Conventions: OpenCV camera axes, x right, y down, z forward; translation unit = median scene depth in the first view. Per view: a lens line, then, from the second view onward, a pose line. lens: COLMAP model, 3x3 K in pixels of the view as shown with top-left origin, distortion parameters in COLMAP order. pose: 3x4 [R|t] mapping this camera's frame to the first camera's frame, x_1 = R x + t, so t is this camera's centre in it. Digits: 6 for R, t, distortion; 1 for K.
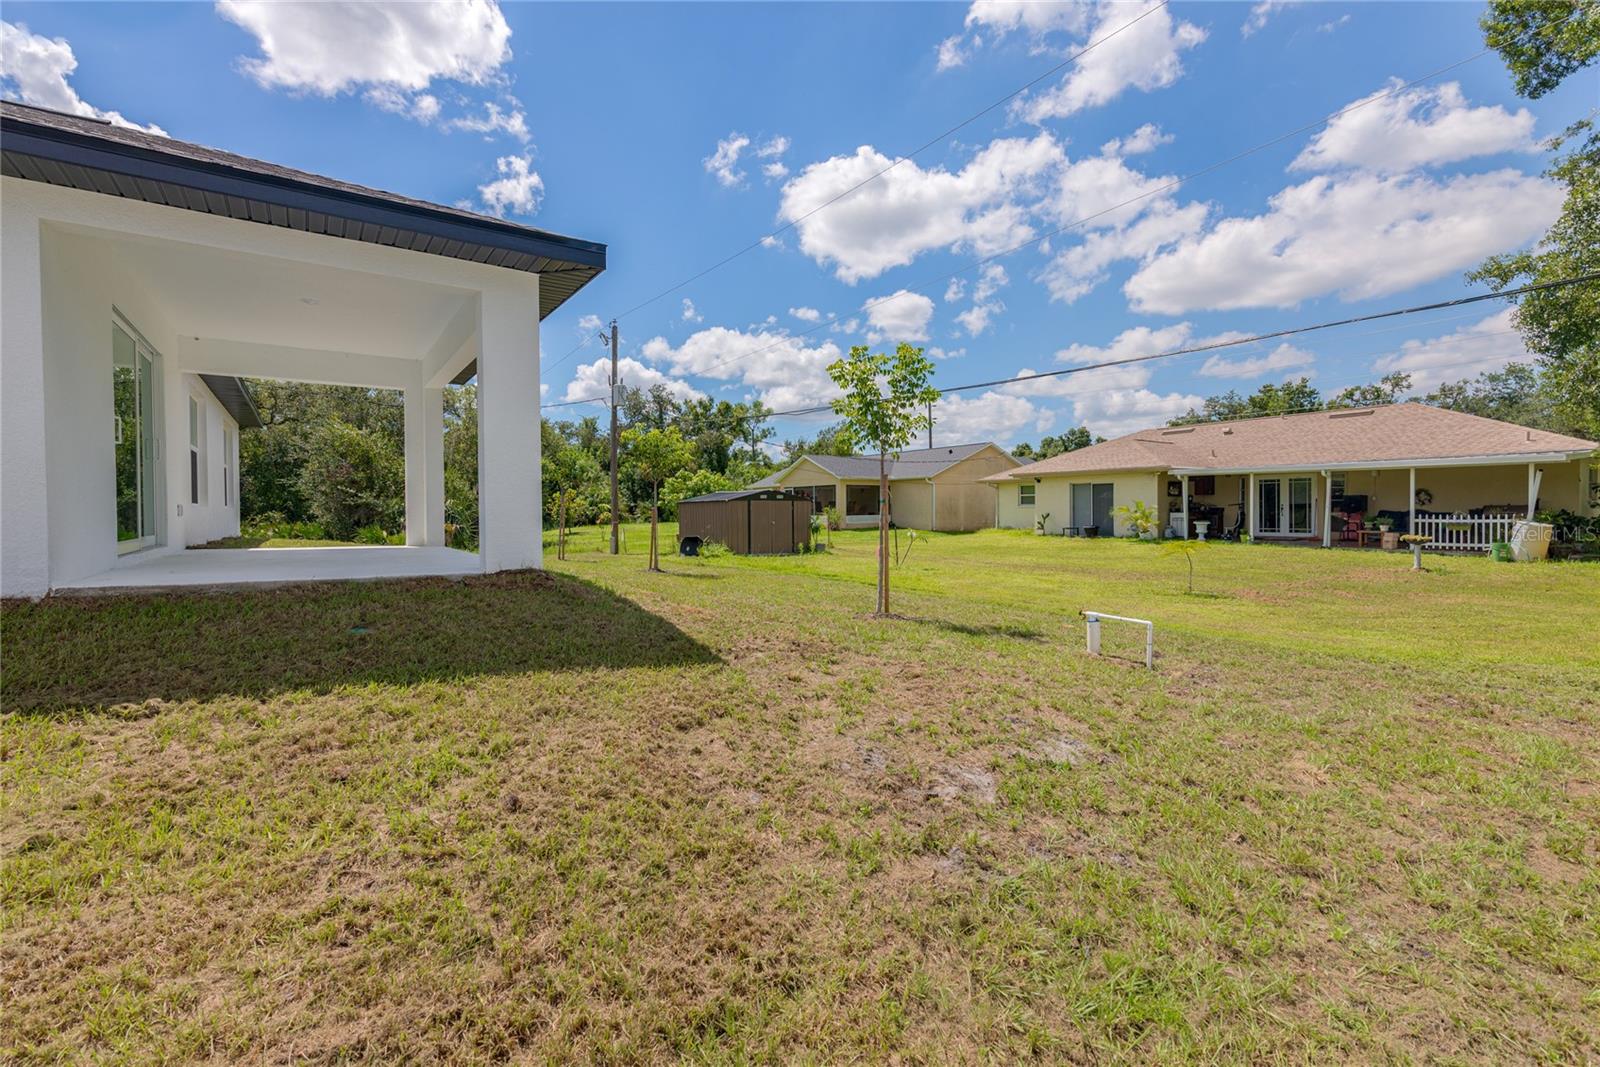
lens RADIAL K [[719.5, 0, 804.3], [0, 719.5, 517.2], [0, 0, 1]] dist [0.007763, -0.001076]
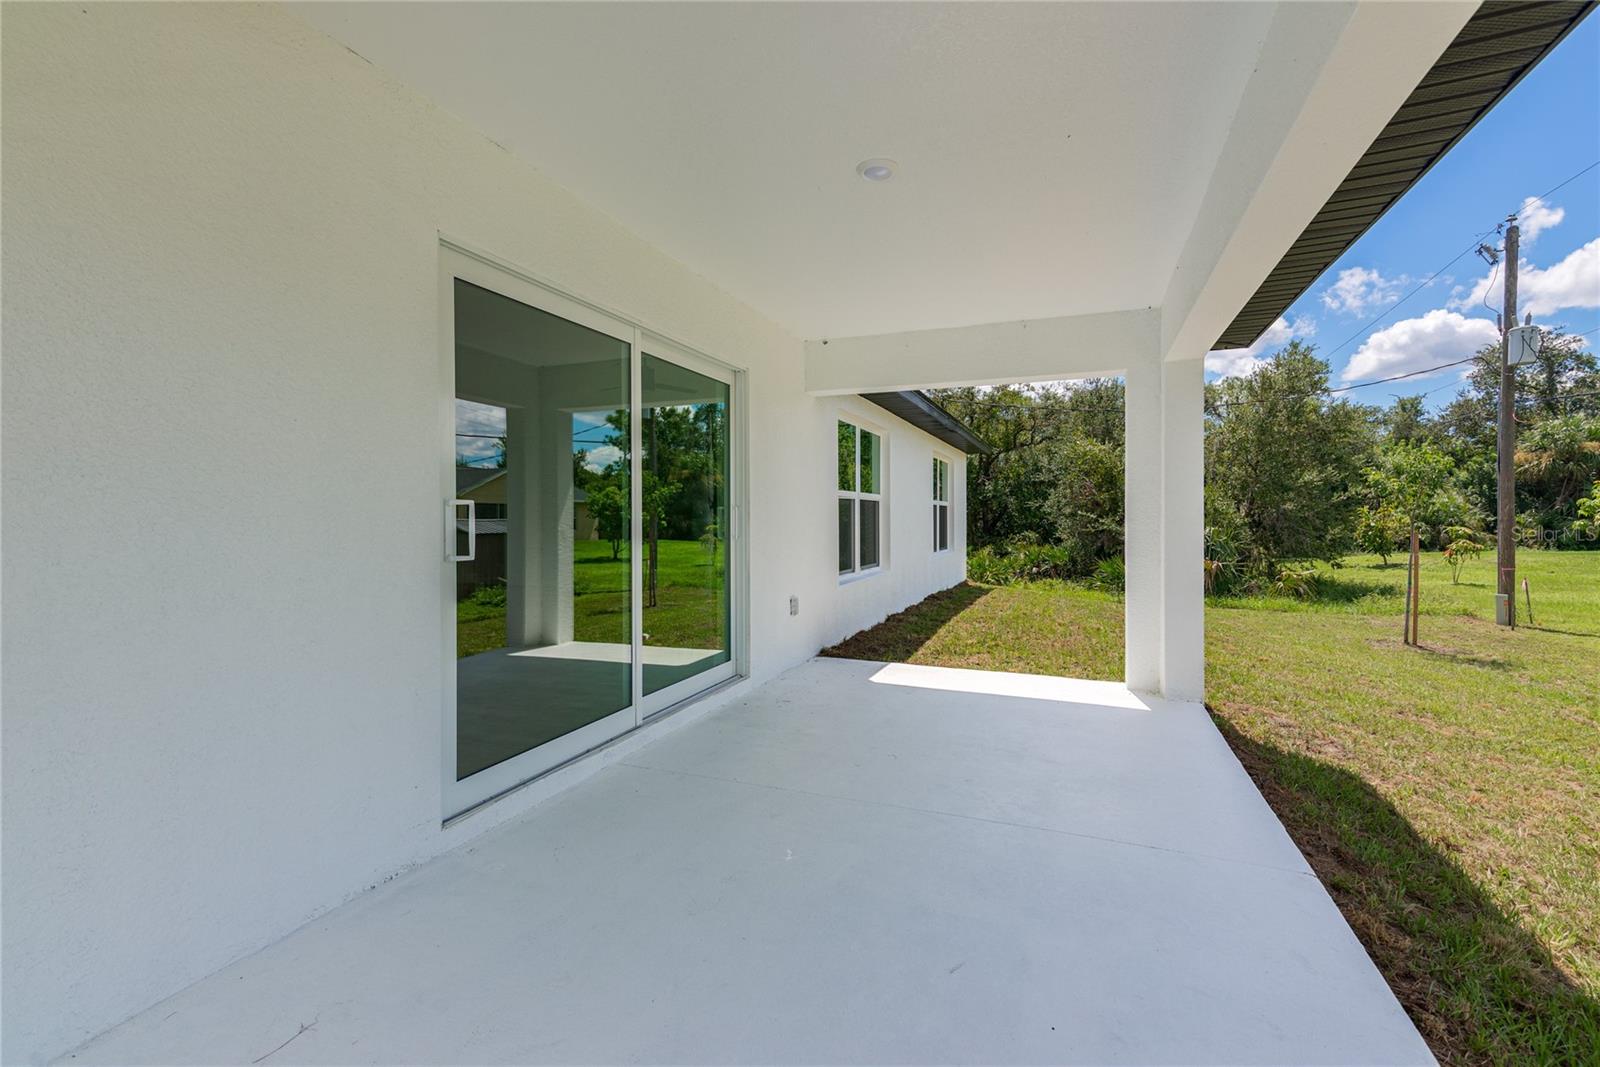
lens RADIAL K [[719.5, 0, 804.3], [0, 719.5, 517.2], [0, 0, 1]] dist [0.007763, -0.001076]
pose [[0.568640, 0.001383, -0.822585, -0.104824], [-0.005566, 0.999982, -0.002167, -0.028966], [0.822568, 0.005811, 0.568637, 0.207211]]
